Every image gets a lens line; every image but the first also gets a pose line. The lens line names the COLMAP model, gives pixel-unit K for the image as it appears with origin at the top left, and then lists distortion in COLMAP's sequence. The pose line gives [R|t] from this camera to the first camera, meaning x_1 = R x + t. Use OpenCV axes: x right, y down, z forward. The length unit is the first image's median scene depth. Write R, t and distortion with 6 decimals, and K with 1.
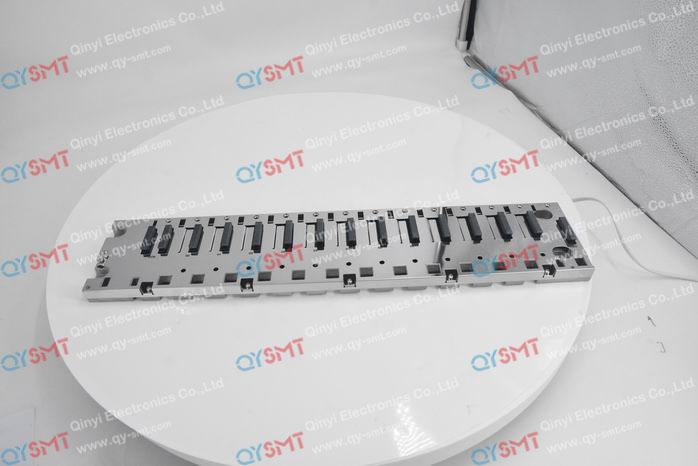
lens RADIAL K [[484.0, 0, 349.0], [0, 484.0, 233.0], [0, 0, 1]] dist [0.001559, 0.001242]
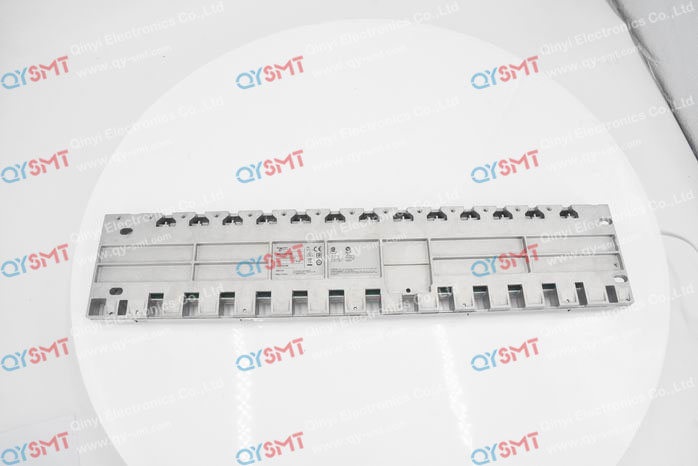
lens RADIAL K [[484.0, 0, 349.0], [0, 484.0, 233.0], [0, 0, 1]] dist [0.001559, 0.001242]
pose [[1.000000, -0.000575, 0.000033, -0.000170], [0.000575, 0.999999, -0.001085, 0.583540], [-0.000032, 0.001085, 0.999999, 0.000238]]
